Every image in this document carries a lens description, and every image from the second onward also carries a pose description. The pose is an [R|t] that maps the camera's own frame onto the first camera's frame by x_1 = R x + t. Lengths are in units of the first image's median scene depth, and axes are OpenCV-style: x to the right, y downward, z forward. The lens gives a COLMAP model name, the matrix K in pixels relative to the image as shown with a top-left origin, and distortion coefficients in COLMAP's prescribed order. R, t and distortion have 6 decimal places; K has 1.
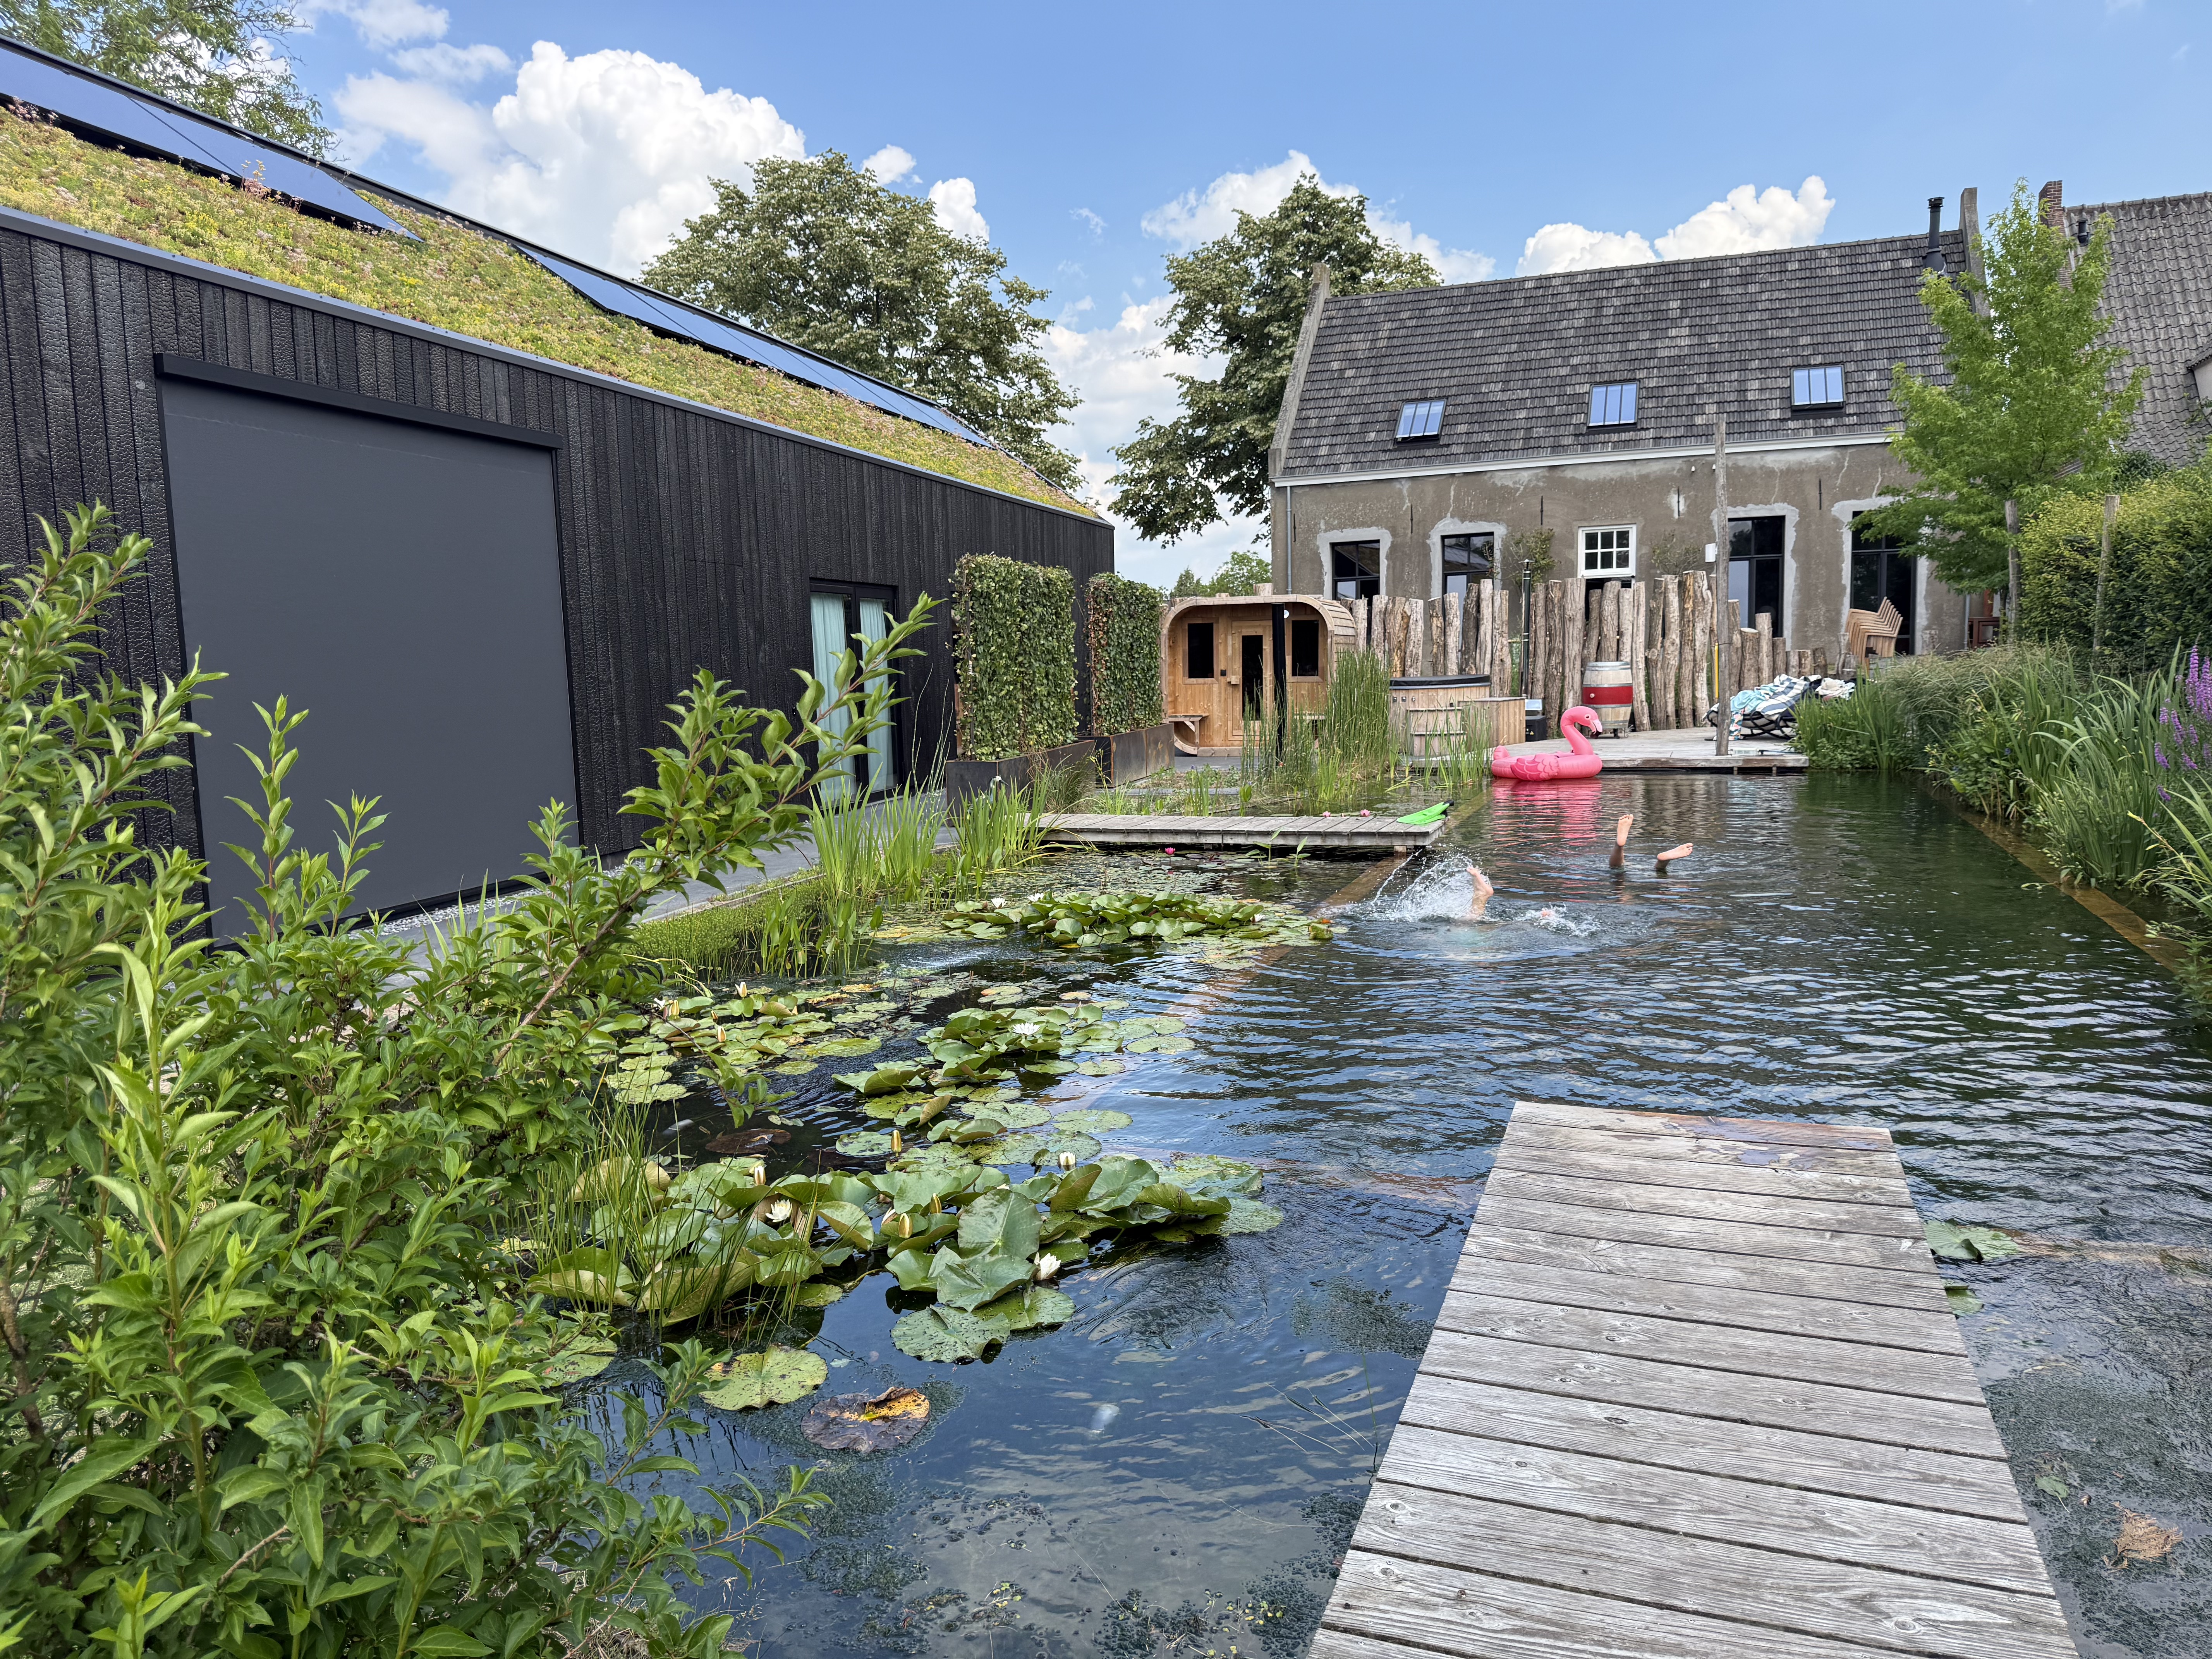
lens RADIAL K [[1572.2, 0, 1102.0], [0, 1572.2, 833.1], [0, 0, 1]] dist [0.041102, -0.016023]
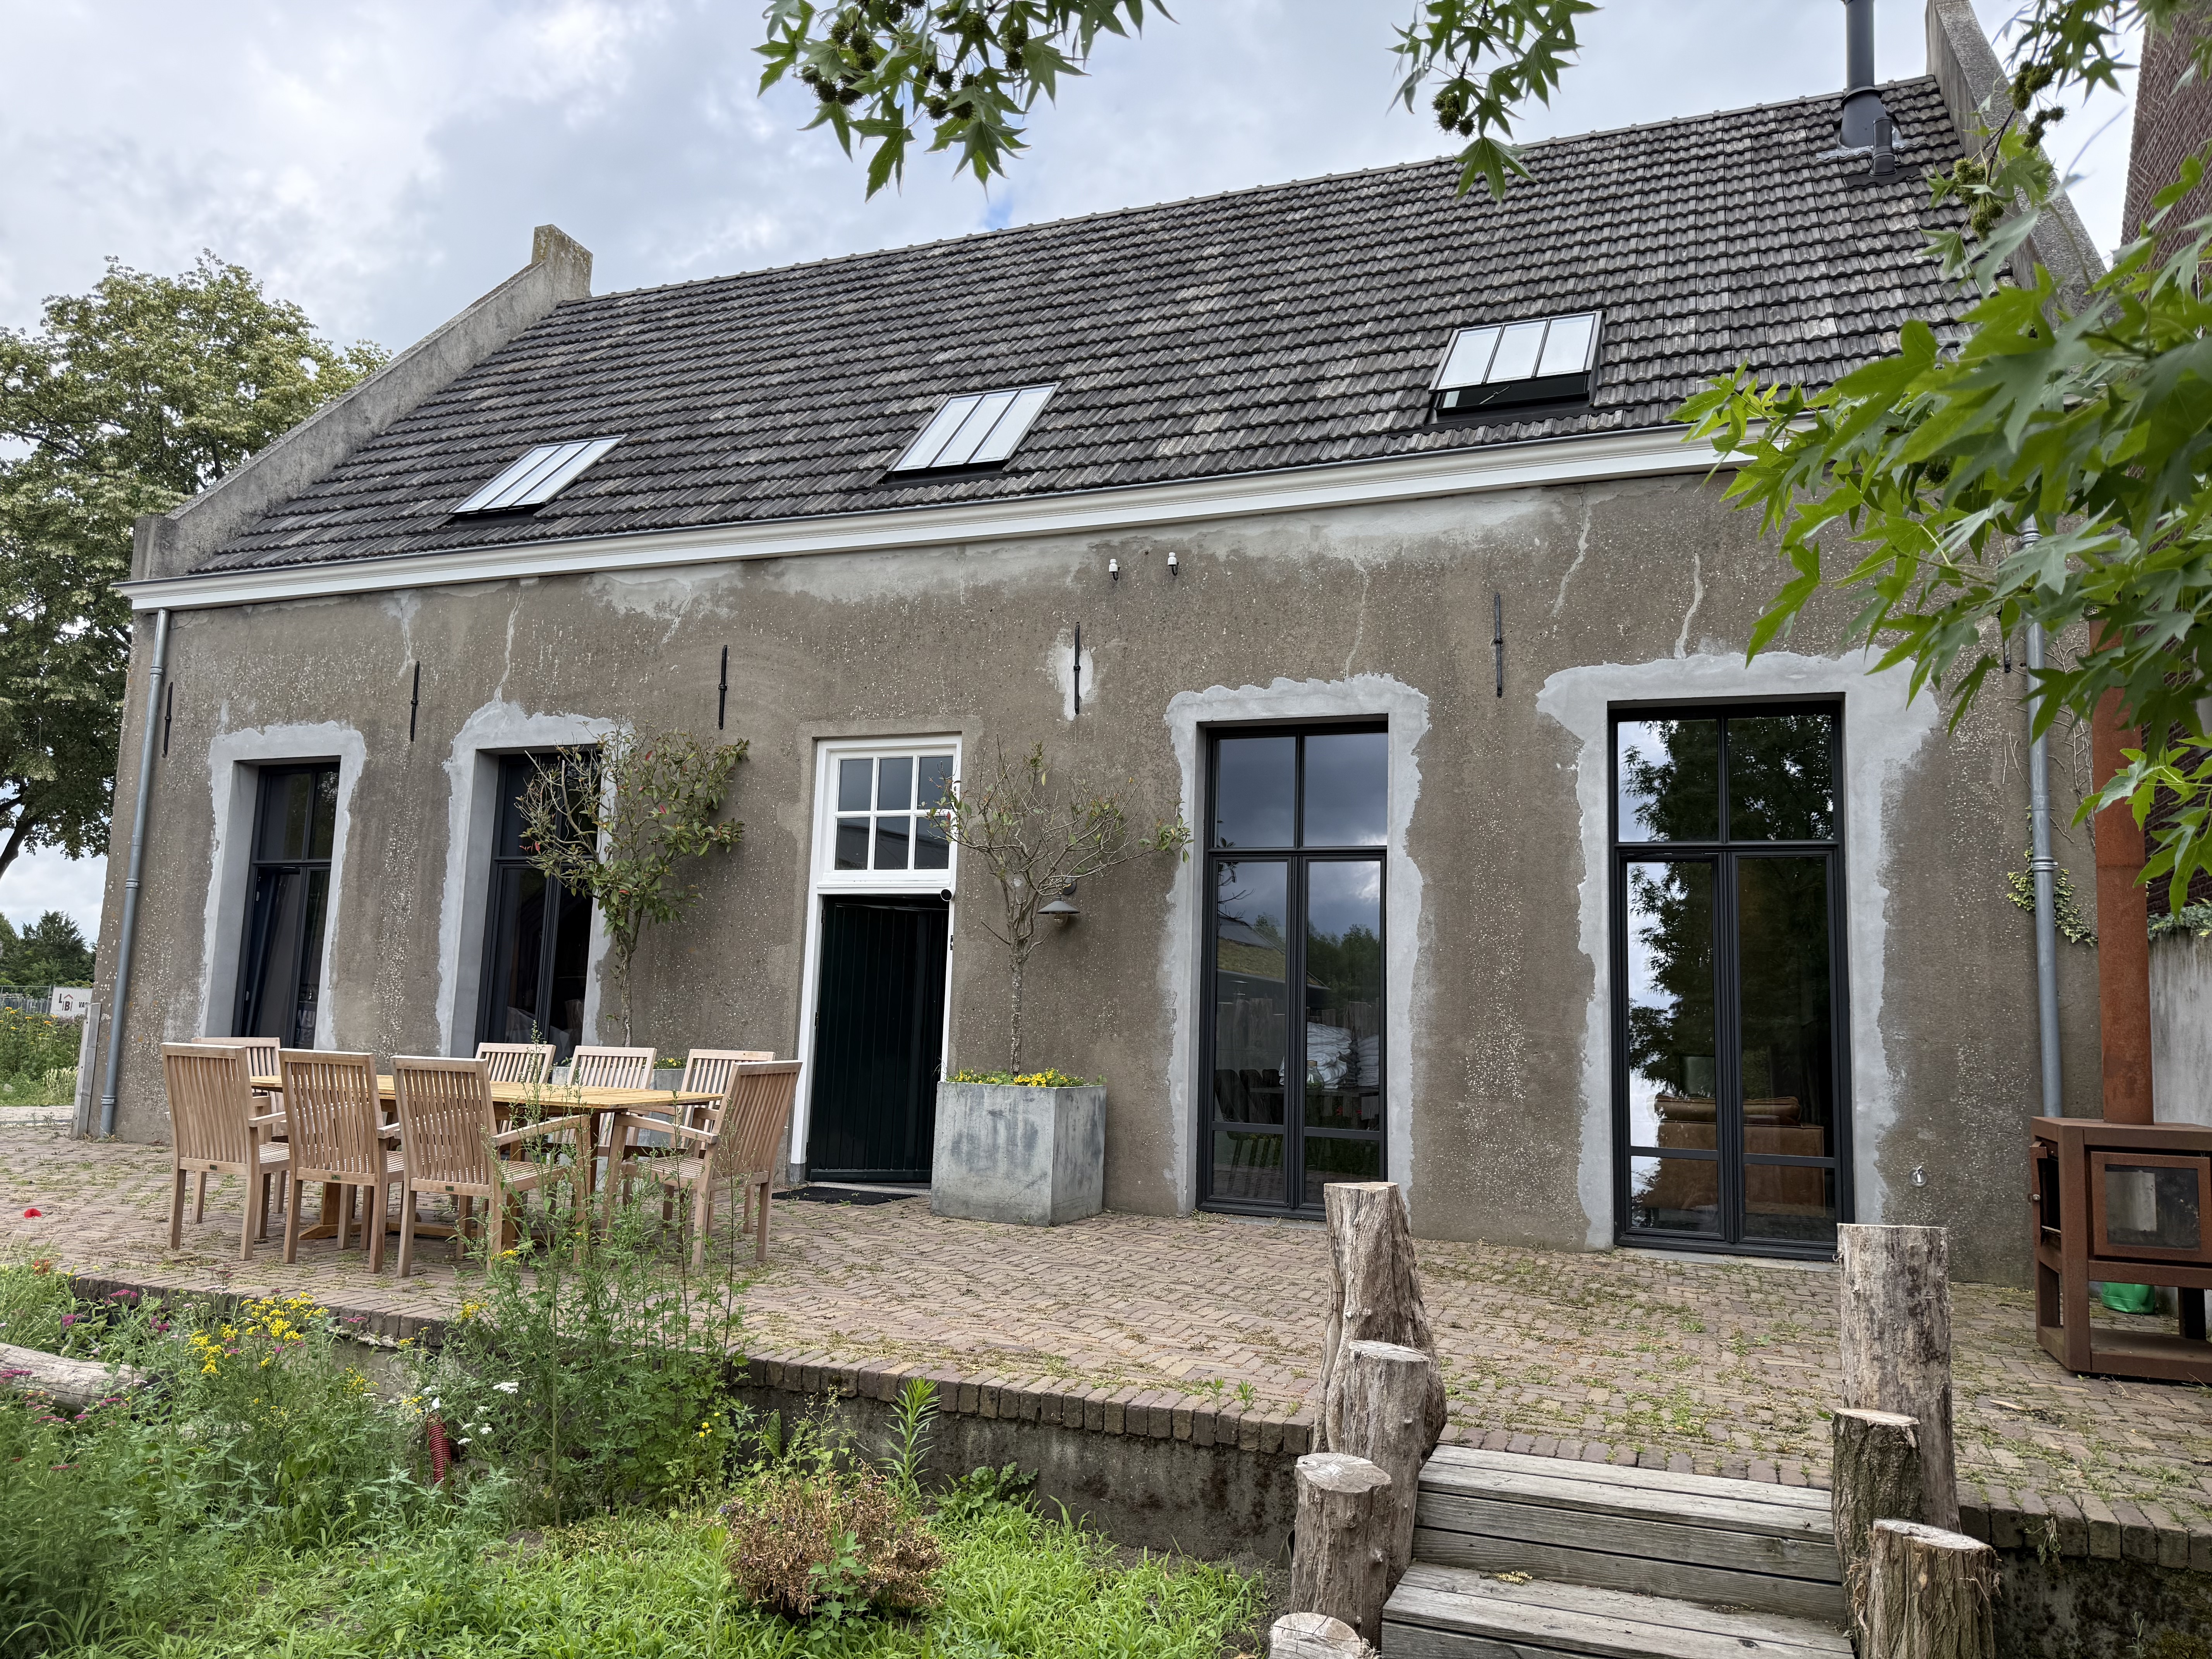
lens RADIAL K [[1572.2, 0, 1093.3], [0, 1572.2, 825.2], [0, 0, 1]] dist [0.041102, -0.016023]
pose [[0.997643, 0.067930, -0.009653, 0.361319], [-0.068147, 0.964658, -0.254540, -0.096915], [-0.007979, 0.254598, 0.967014, 0.686397]]
